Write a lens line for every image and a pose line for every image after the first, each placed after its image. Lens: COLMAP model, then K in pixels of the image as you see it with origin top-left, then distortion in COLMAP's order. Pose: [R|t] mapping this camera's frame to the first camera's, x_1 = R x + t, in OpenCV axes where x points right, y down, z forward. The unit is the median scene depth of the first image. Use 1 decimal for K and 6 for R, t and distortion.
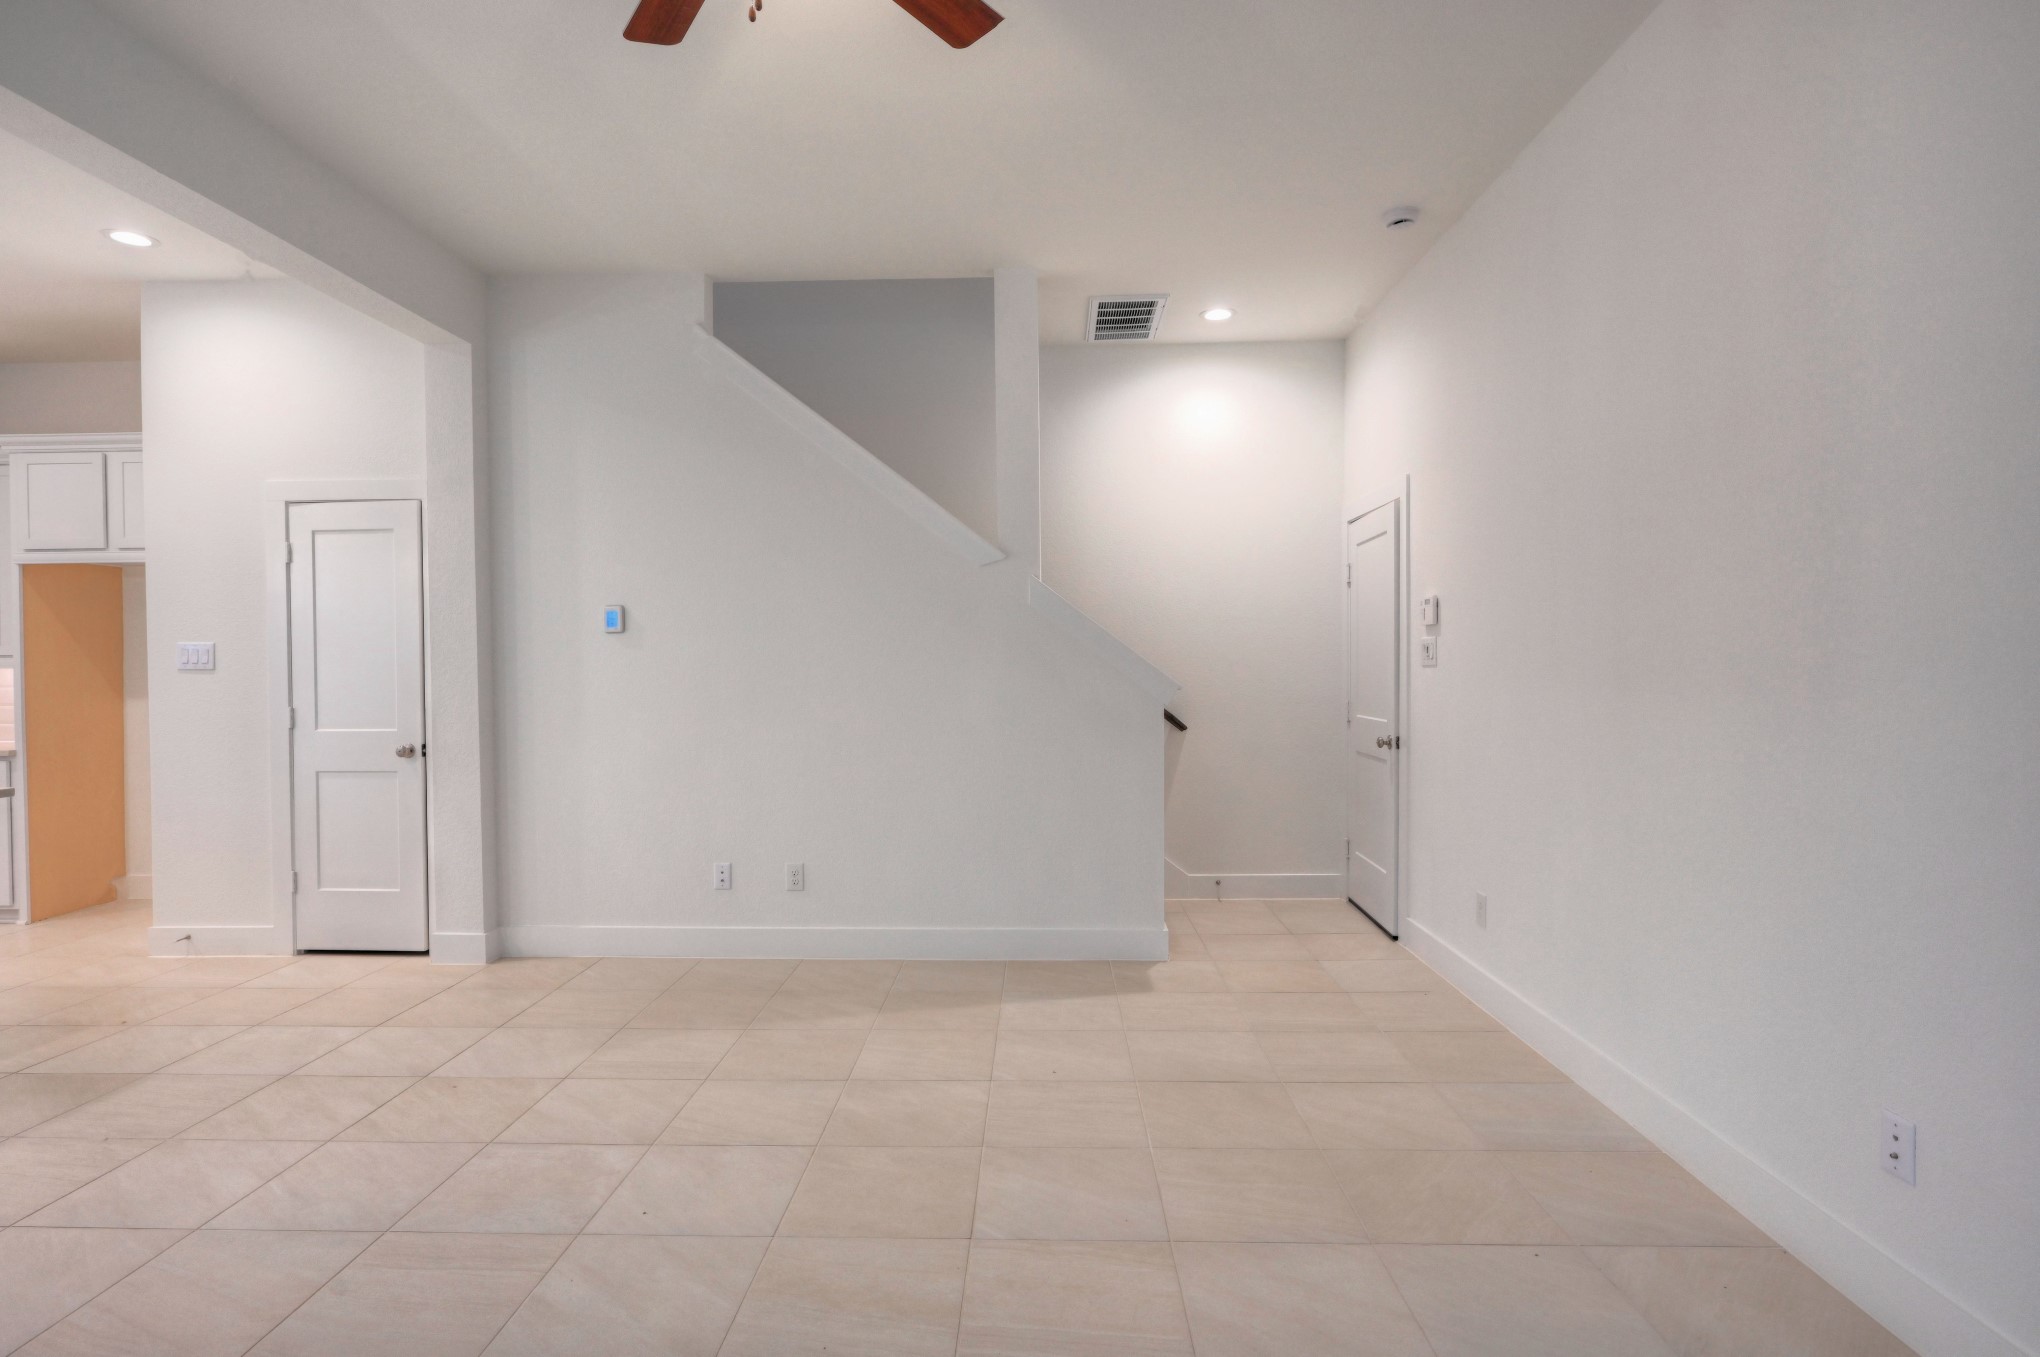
lens RADIAL K [[1052.4, 0, 1014.9], [0, 1052.4, 670.4], [0, 0, 1]] dist [-0.003948, -0.000428]
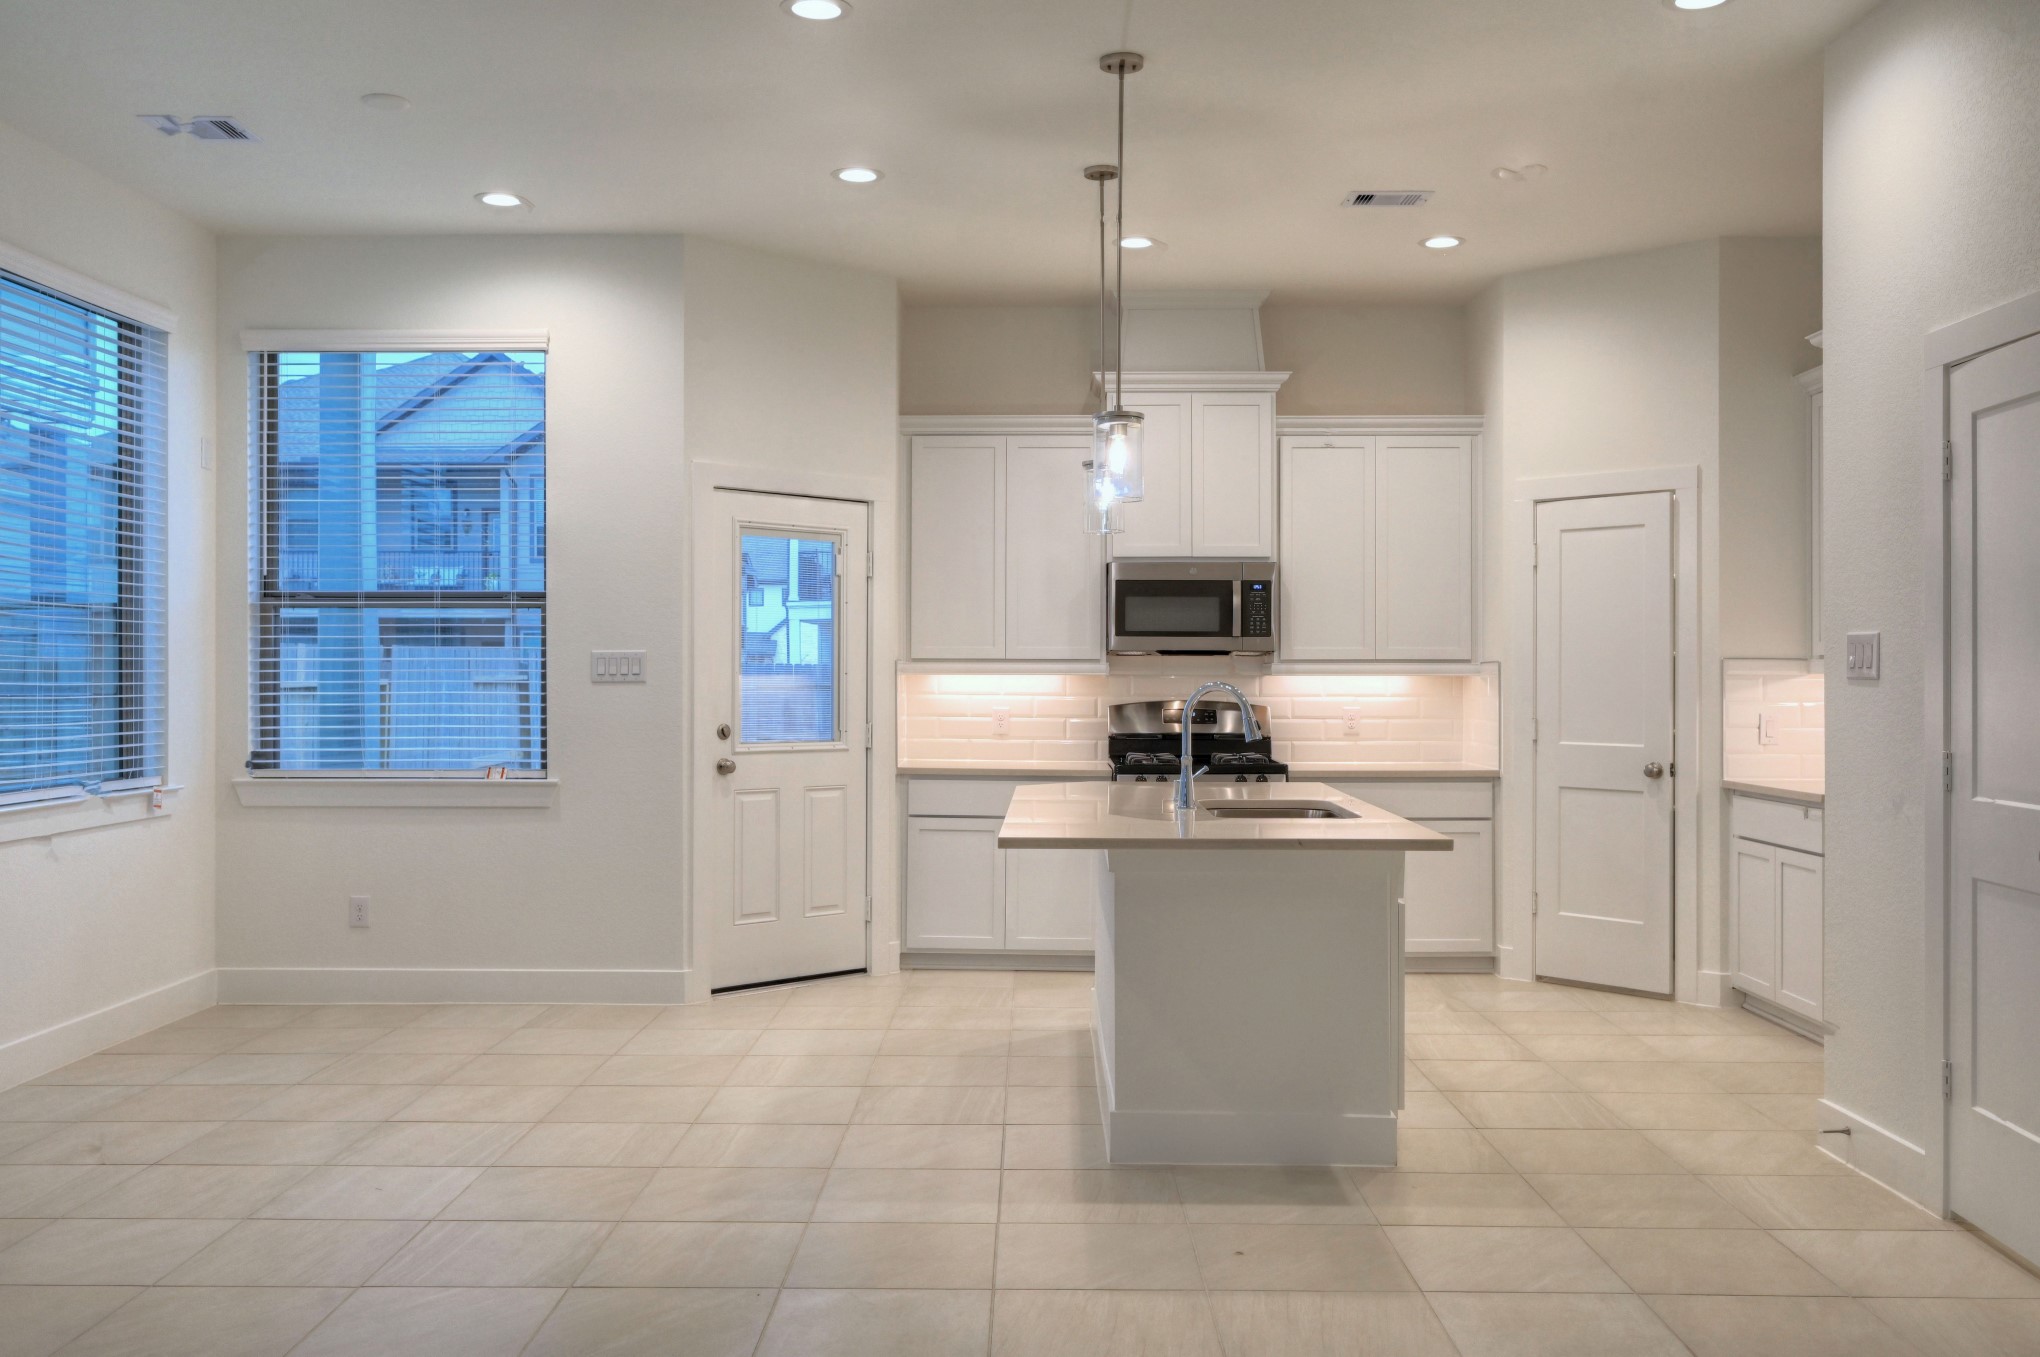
lens RADIAL K [[1779.8, 0, 1027.7], [0, 1779.8, 693.3], [0, 0, 1]] dist [0.001958, 0.020067]
pose [[0.013486, 0.020142, -0.999706, 0.199031], [-0.014715, 0.999693, 0.019944, -0.004888], [0.999801, 0.014442, 0.013778, 0.522637]]
